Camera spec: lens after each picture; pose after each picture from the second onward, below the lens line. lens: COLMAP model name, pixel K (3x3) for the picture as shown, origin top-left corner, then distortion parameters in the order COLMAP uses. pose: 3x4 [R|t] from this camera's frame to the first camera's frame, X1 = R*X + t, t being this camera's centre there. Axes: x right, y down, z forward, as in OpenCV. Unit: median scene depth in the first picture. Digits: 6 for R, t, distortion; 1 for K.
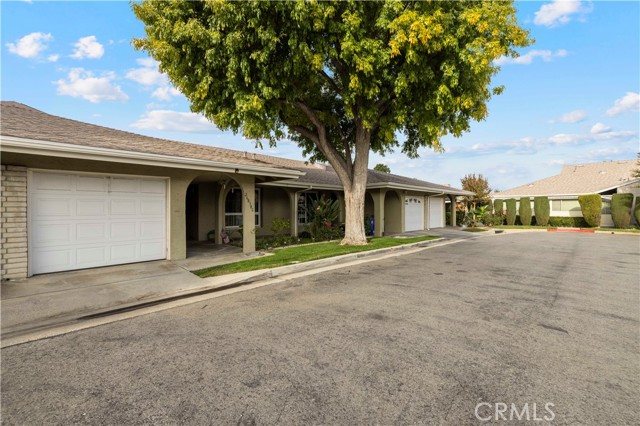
lens RADIAL K [[273.5, 0, 316.7], [0, 273.5, 209.9], [0, 0, 1]] dist [0.002725, 0.000237]
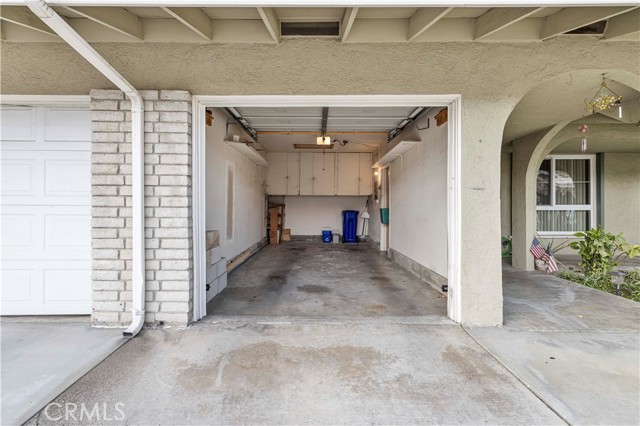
lens RADIAL K [[273.5, 0, 316.7], [0, 273.5, 209.9], [0, 0, 1]] dist [0.002725, 0.000237]
pose [[0.727848, 0.002209, -0.685735, -0.571251], [-0.004796, 0.999987, -0.001870, 0.049049], [0.685722, 0.004650, 0.727848, 0.809068]]
